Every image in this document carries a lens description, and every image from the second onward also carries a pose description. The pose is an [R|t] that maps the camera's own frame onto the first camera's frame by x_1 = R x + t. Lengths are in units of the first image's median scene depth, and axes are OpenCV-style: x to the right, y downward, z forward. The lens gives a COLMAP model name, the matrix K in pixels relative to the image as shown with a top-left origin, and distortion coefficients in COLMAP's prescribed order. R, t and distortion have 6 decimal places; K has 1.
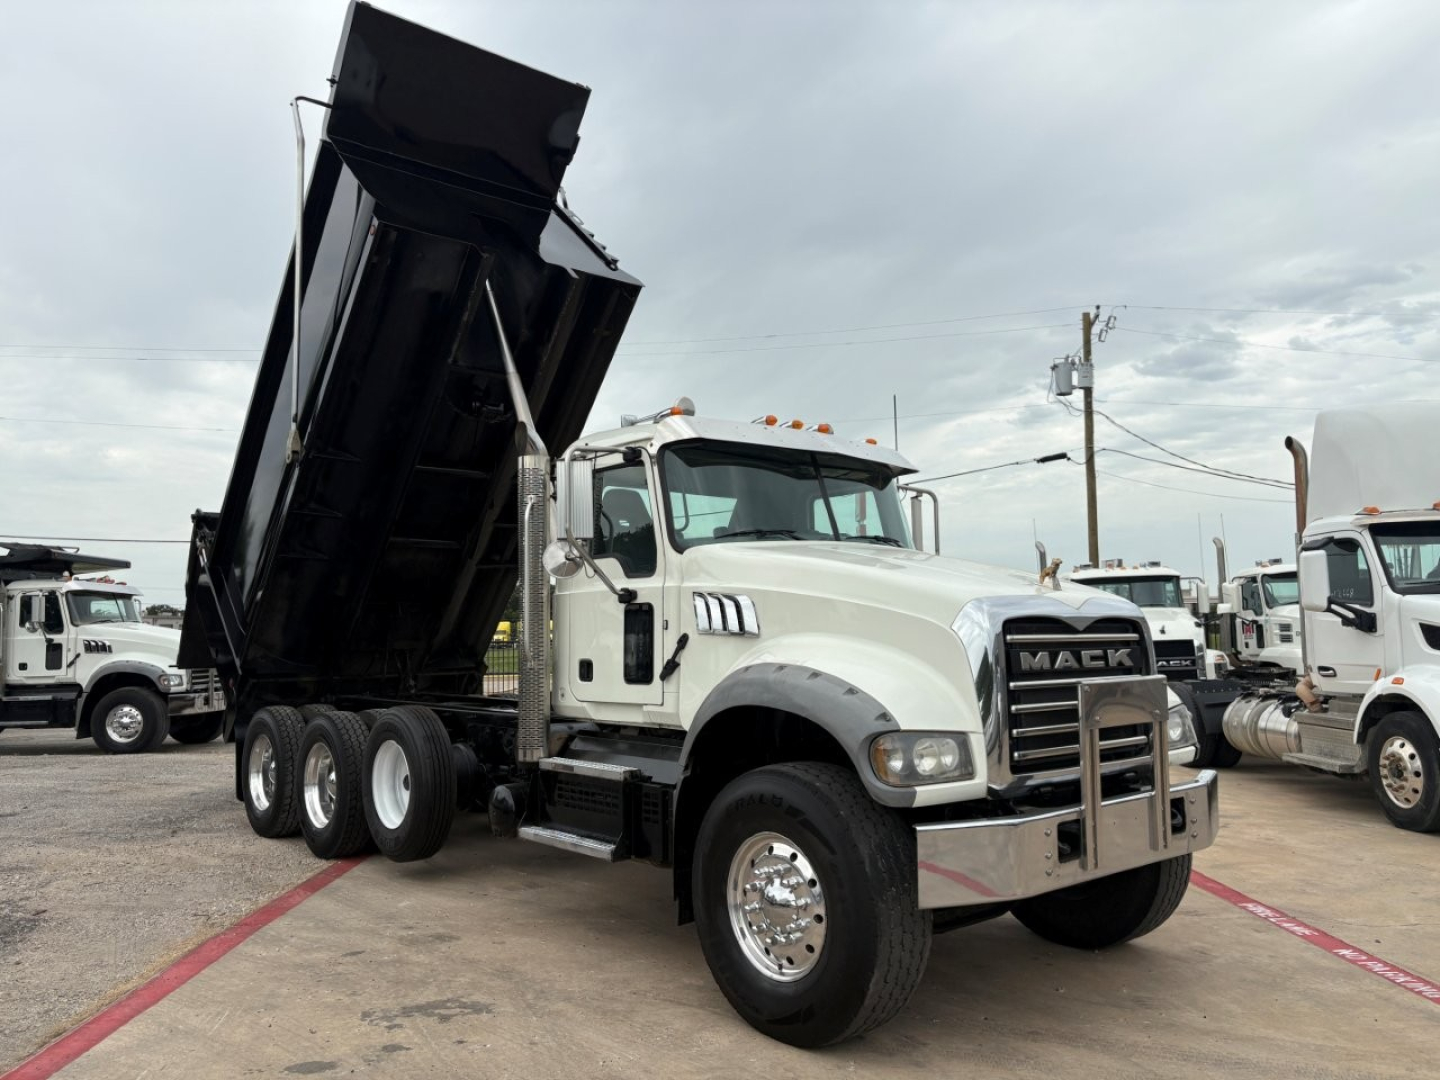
lens RADIAL K [[1070.4, 0, 718.0], [0, 1070.4, 536.5], [0, 0, 1]] dist [0.020559, -0.023781]
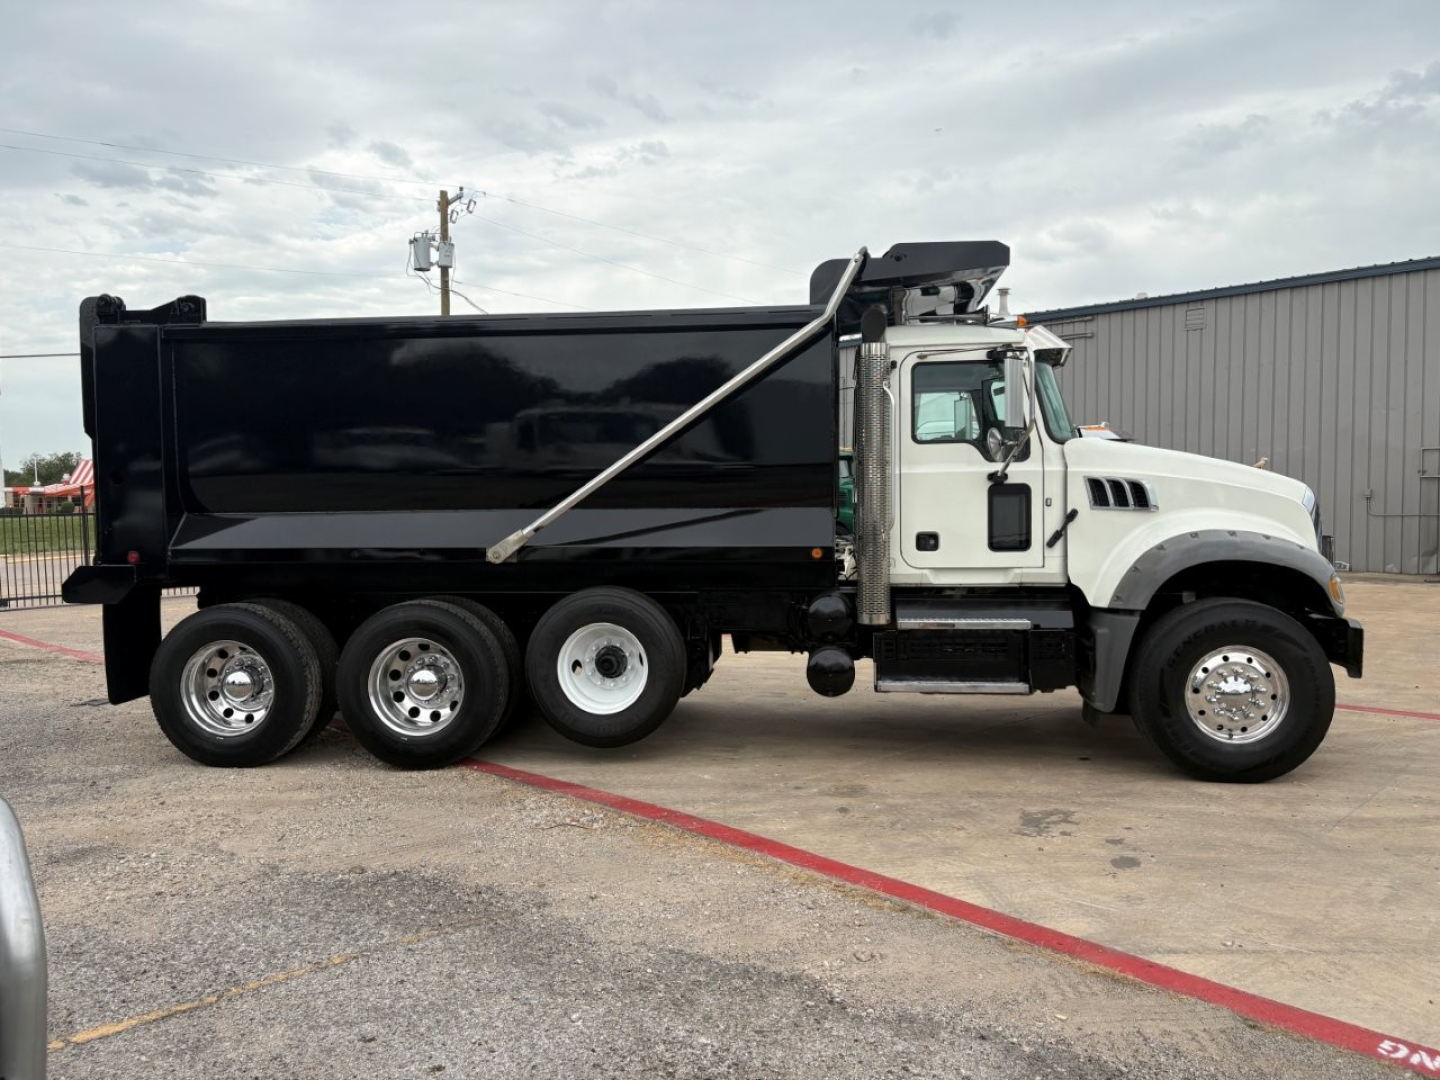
lens RADIAL K [[1070.4, 0, 718.0], [0, 1070.4, 536.5], [0, 0, 1]] dist [0.020559, -0.023781]
pose [[0.738916, -0.021346, 0.673459, -1.299559], [-0.058841, 0.993635, 0.096054, 0.029065], [-0.671223, -0.110603, 0.732957, 0.386363]]
